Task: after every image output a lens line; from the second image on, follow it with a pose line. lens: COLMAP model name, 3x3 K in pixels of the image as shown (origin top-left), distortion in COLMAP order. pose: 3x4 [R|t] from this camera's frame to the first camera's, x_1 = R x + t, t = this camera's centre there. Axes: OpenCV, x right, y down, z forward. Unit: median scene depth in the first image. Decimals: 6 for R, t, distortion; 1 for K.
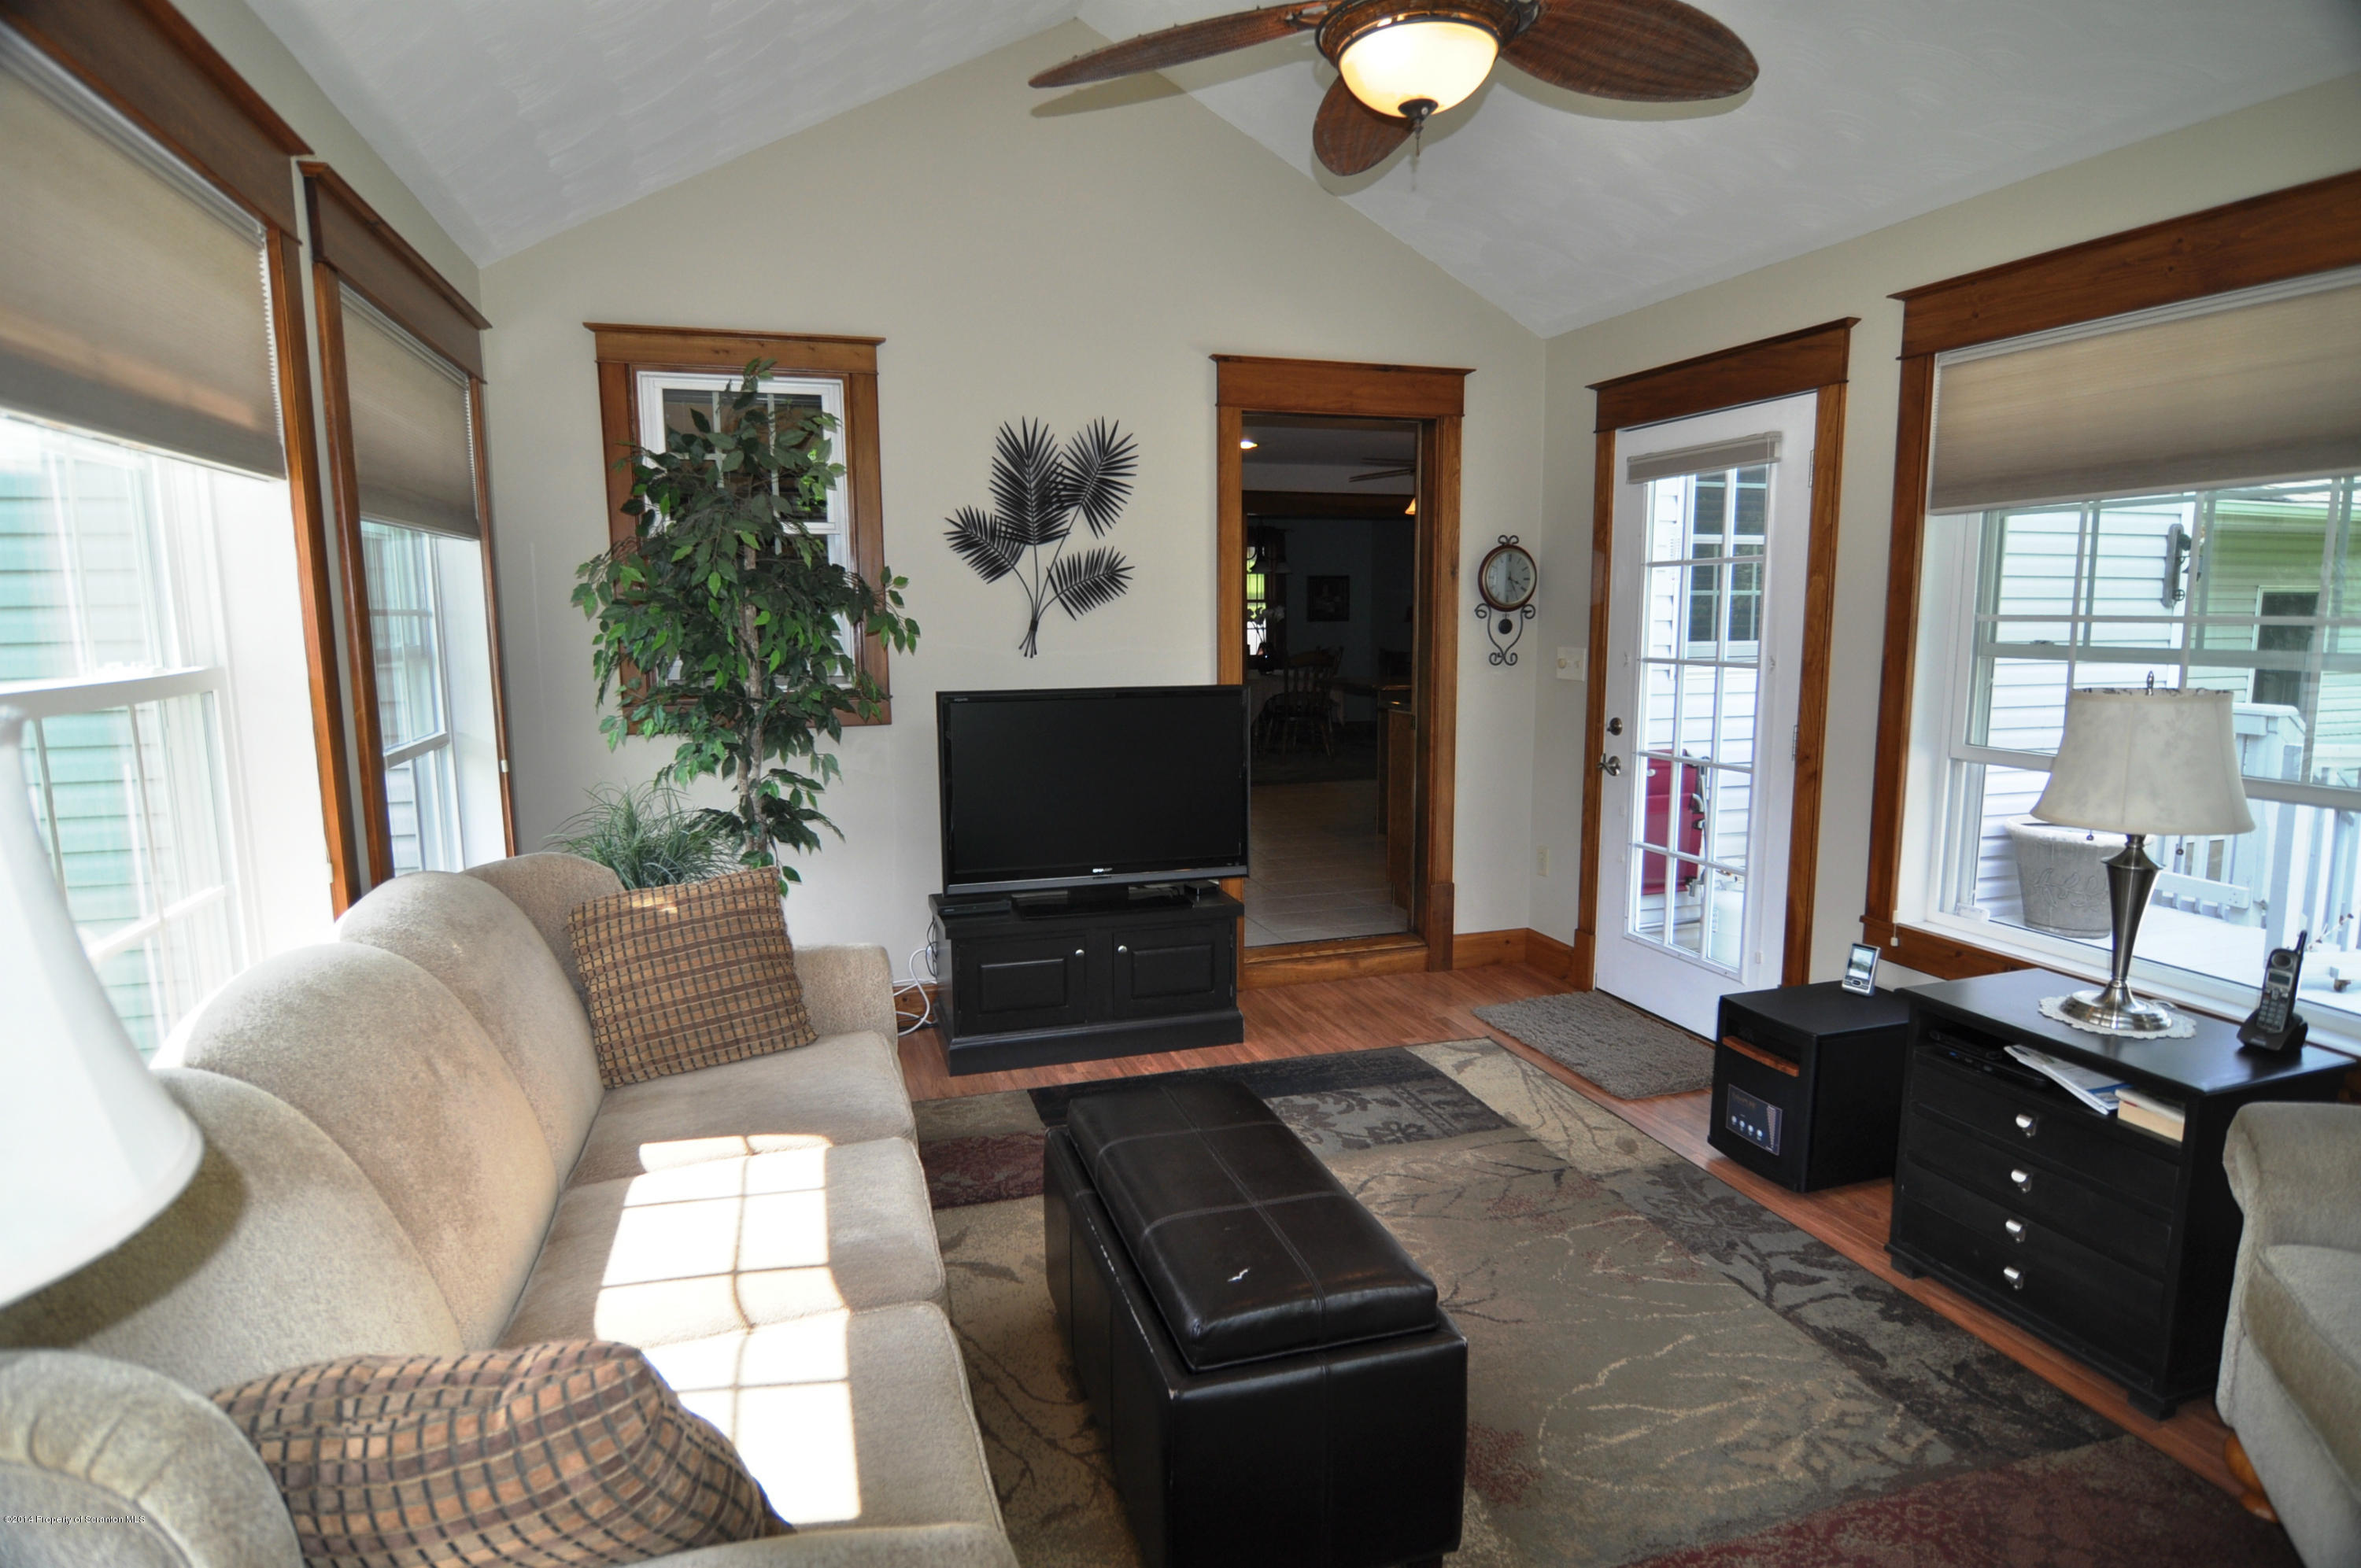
lens RADIAL K [[1258.2, 0, 1186.0], [0, 1258.2, 787.0], [0, 0, 1]] dist [-0.007012, -0.011682]
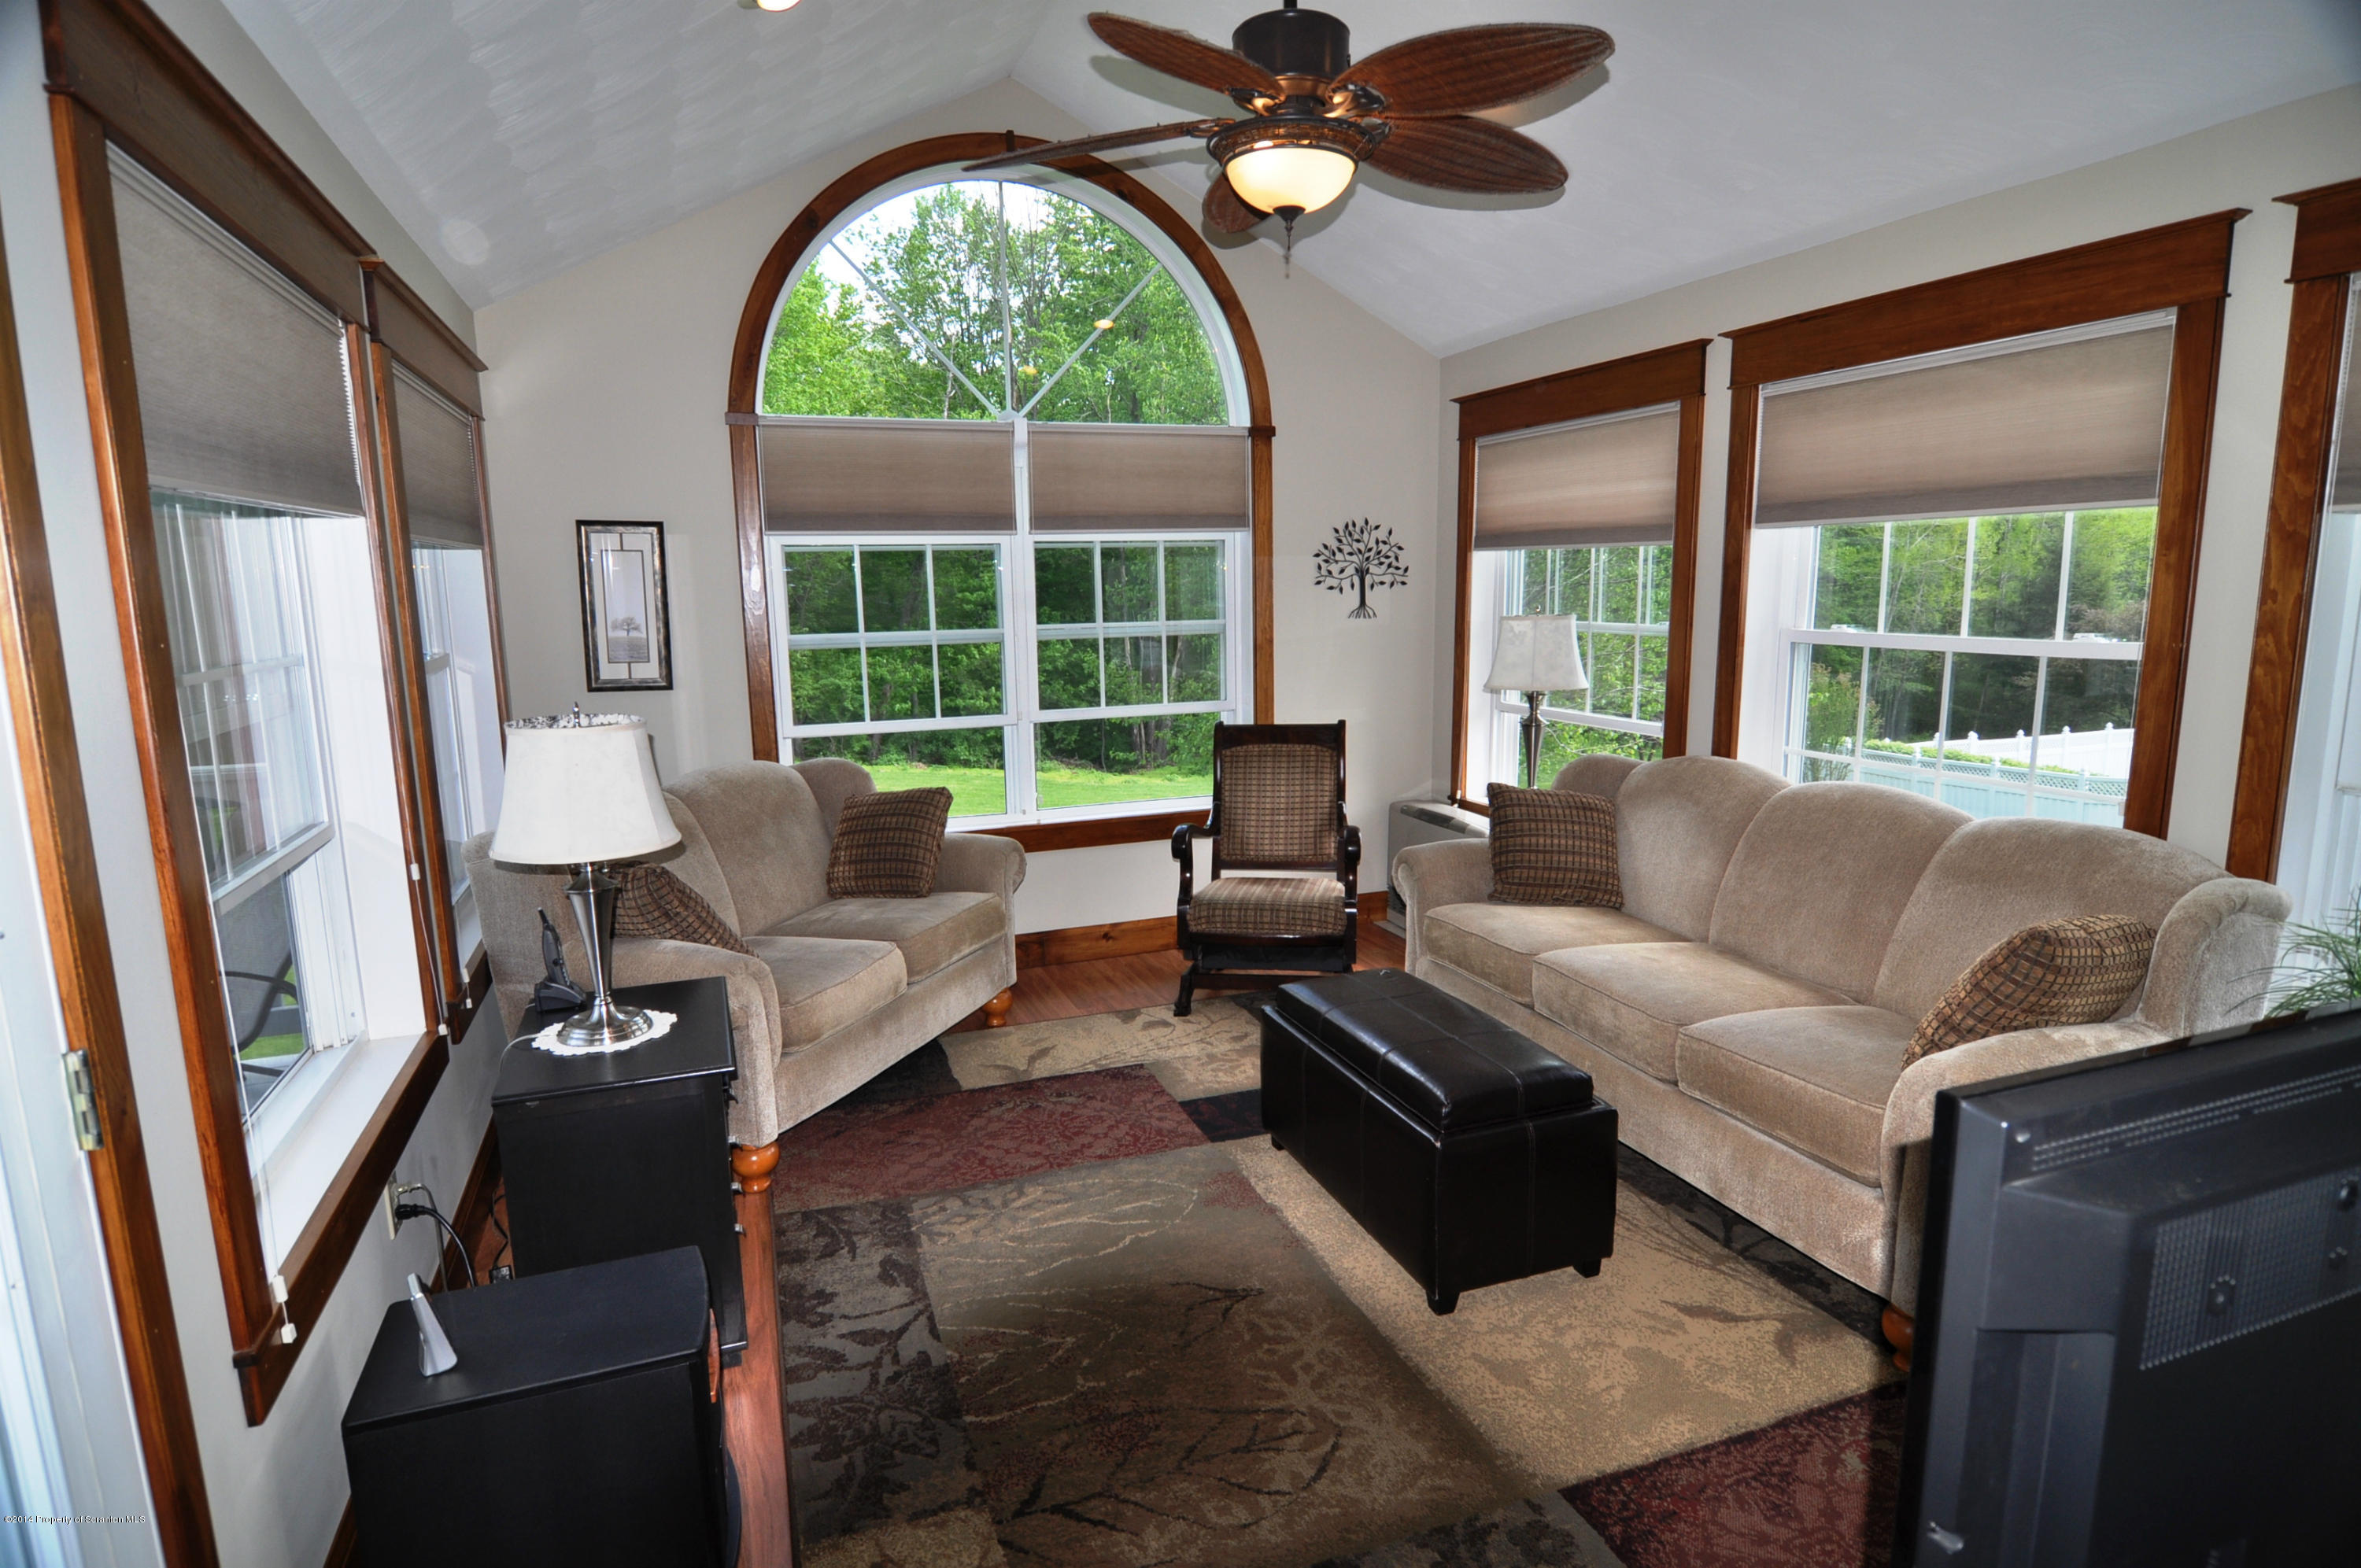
lens RADIAL K [[1258.2, 0, 1186.0], [0, 1258.2, 787.0], [0, 0, 1]] dist [-0.007012, -0.011682]
pose [[-0.998463, 0.028994, -0.047235, 0.310790], [0.013387, 0.953181, 0.302103, -0.329373], [0.053783, 0.301006, -0.952104, 2.010677]]
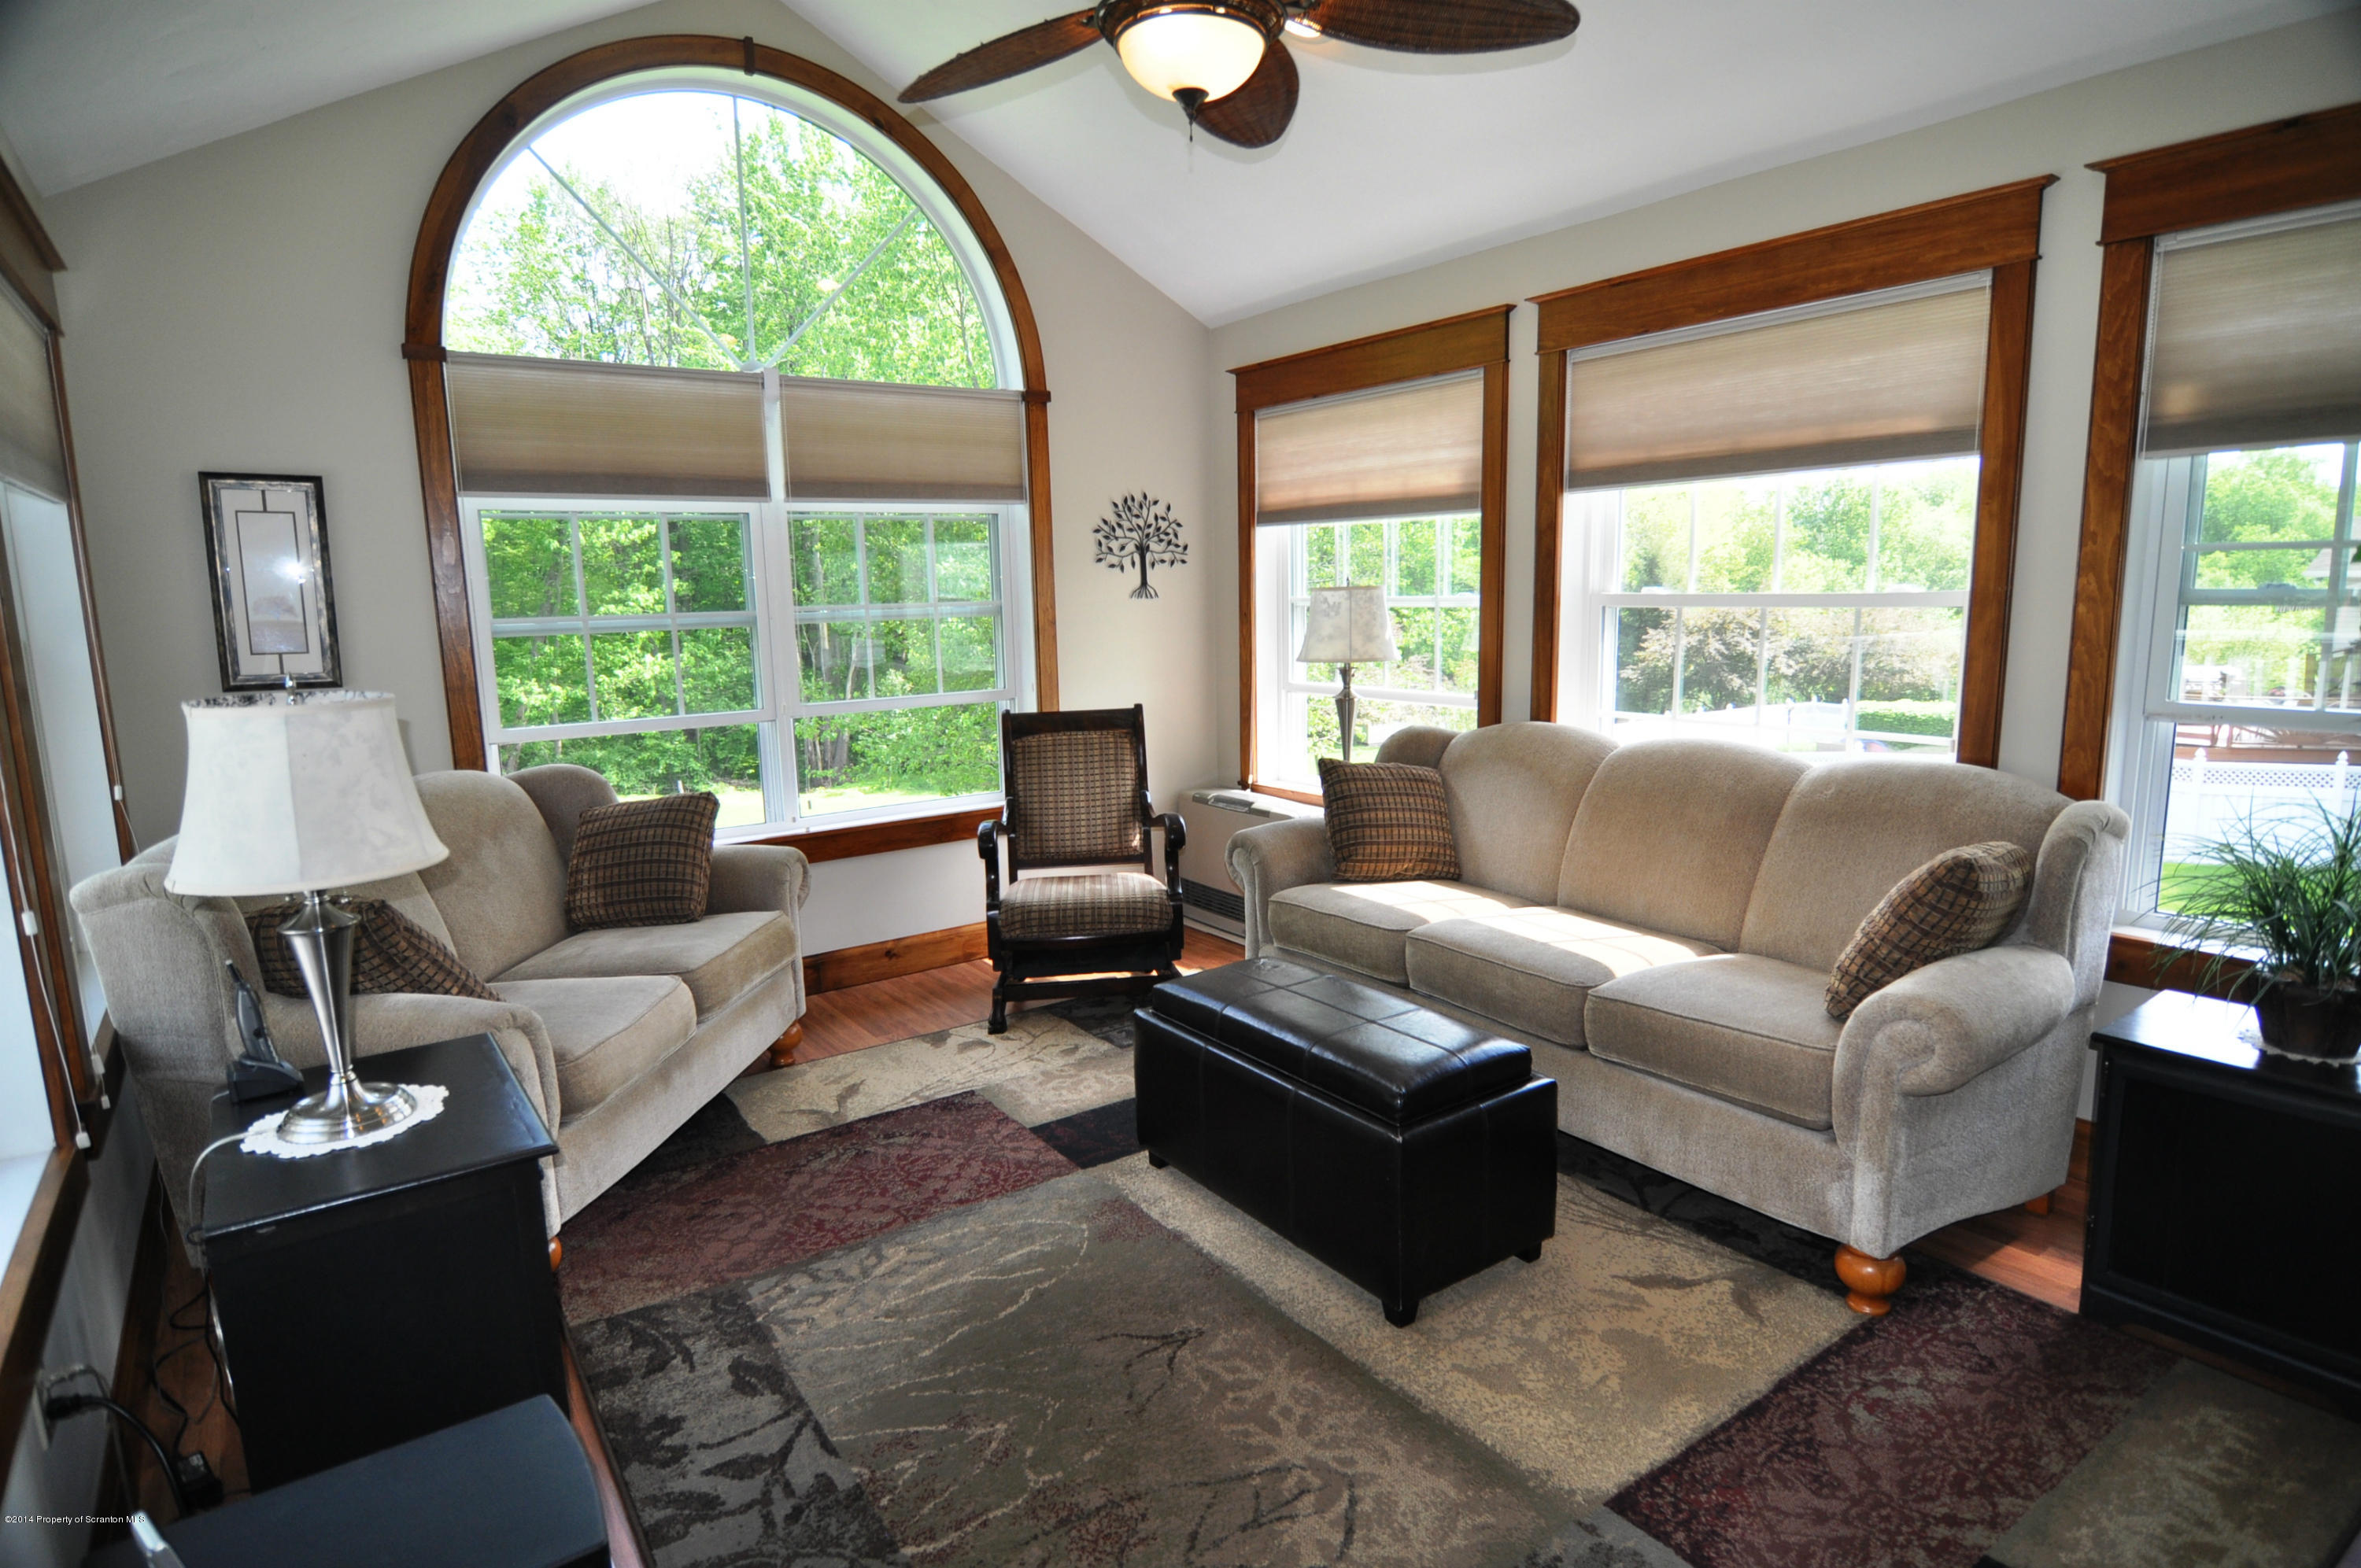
lens RADIAL K [[1258.2, 0, 1186.0], [0, 1258.2, 787.0], [0, 0, 1]] dist [-0.007012, -0.011682]
pose [[-0.950366, 0.074514, -0.302081, 0.481614], [-0.018055, 0.956054, 0.292634, -0.253487], [0.310611, 0.283563, -0.907256, 1.846420]]
